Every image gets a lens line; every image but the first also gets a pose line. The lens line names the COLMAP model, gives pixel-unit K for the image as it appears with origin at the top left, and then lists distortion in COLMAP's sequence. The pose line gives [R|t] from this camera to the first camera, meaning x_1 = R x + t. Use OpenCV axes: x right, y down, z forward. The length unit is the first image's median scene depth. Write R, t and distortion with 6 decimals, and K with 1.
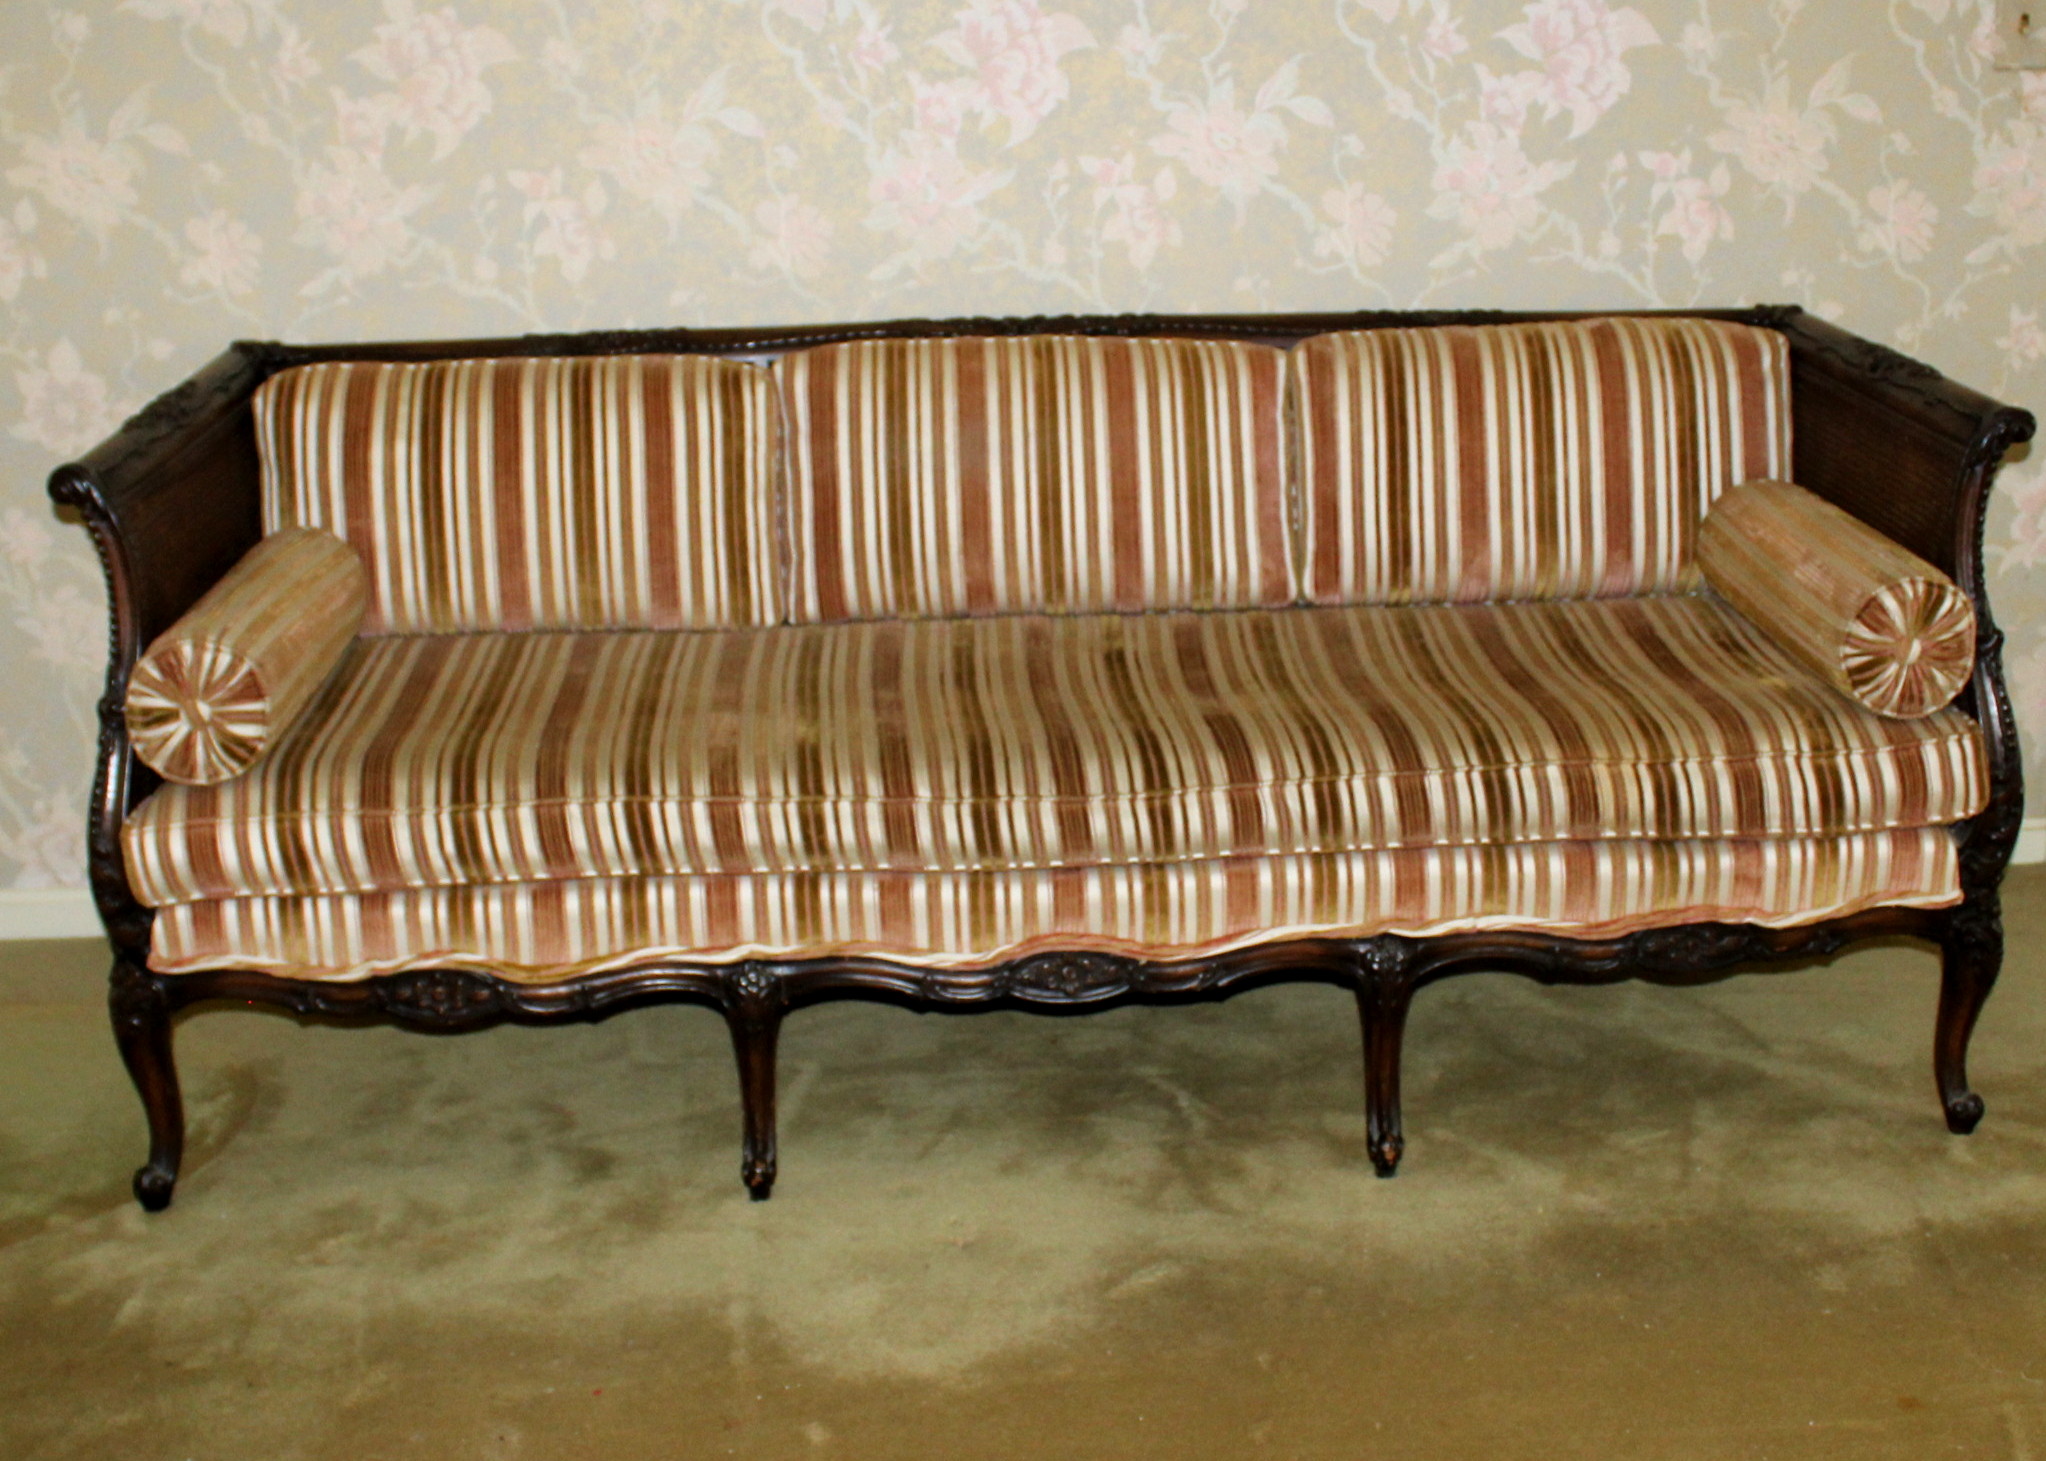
lens RADIAL K [[2779.9, 0, 1032.9], [0, 2779.9, 637.8], [0, 0, 1]] dist [-0.141516, 0.059141]
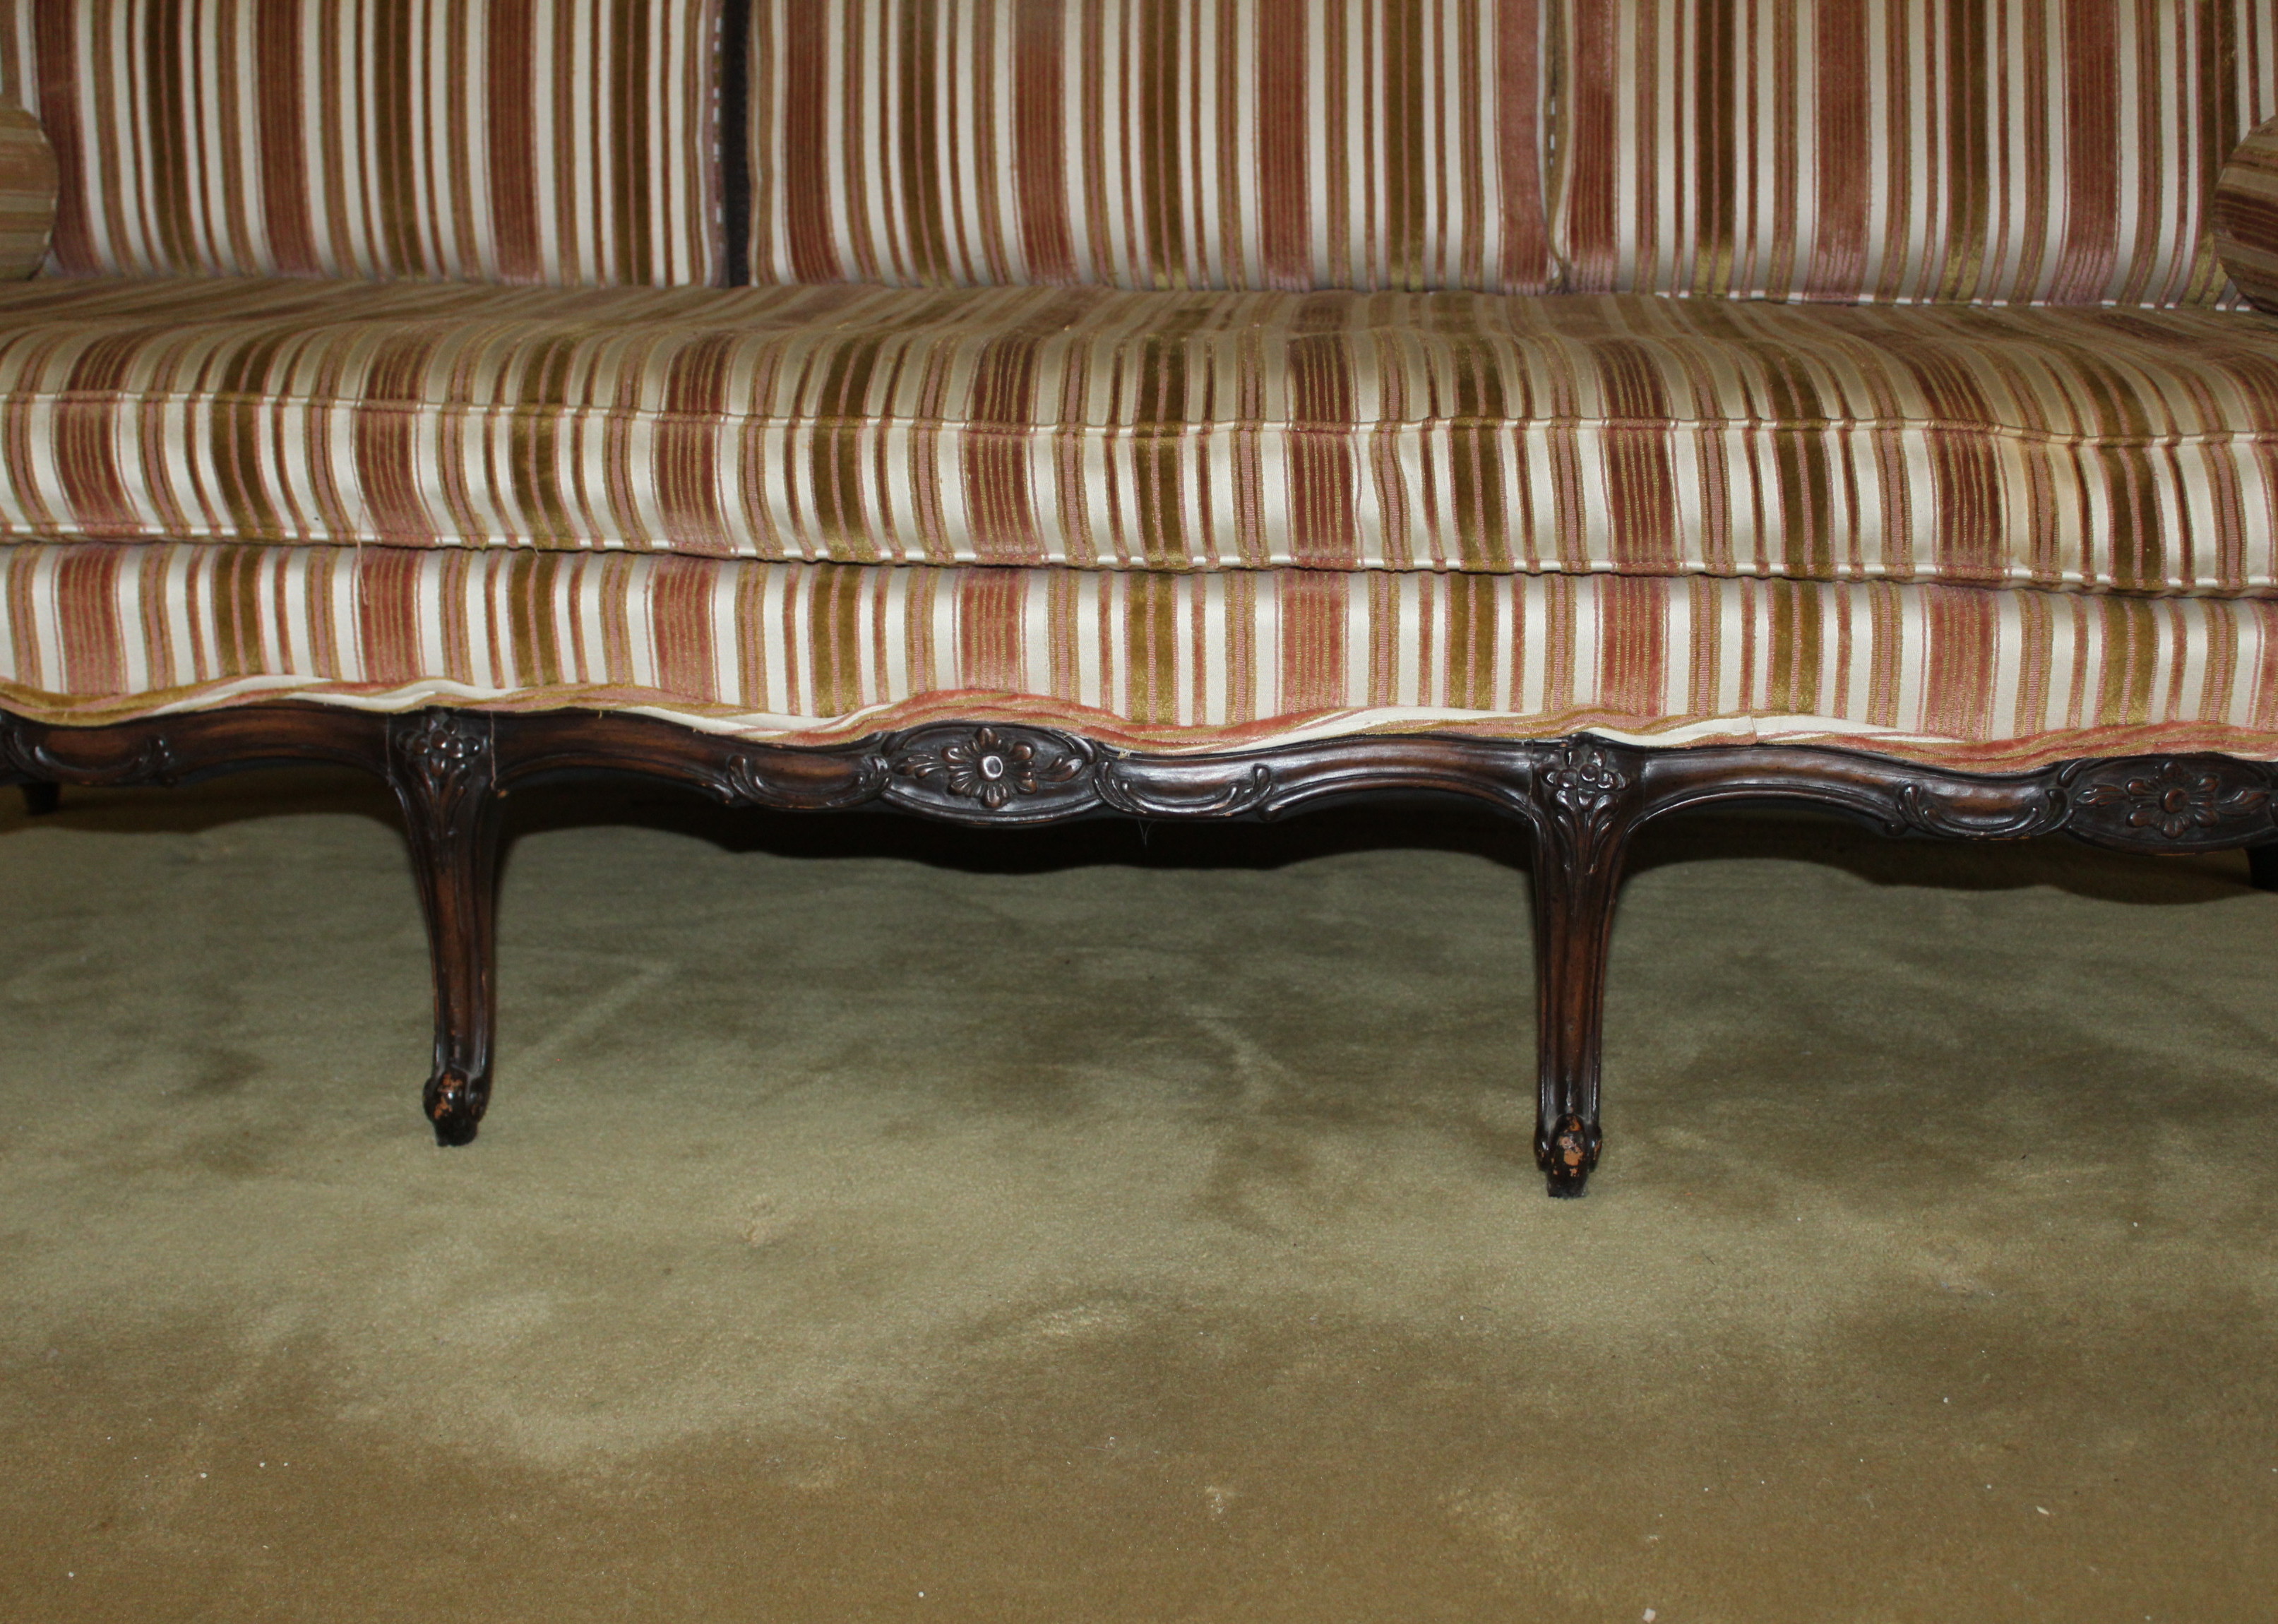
lens RADIAL K [[2727.0, 0, 1139.0], [0, 2727.0, 812.0], [0, 0, 1]] dist [-0.057585, 0.017671]
pose [[0.990223, 0.062180, -0.124867, 0.109156], [-0.062233, 0.998056, 0.003480, 0.125084], [0.124840, 0.004325, 0.992167, 0.463978]]
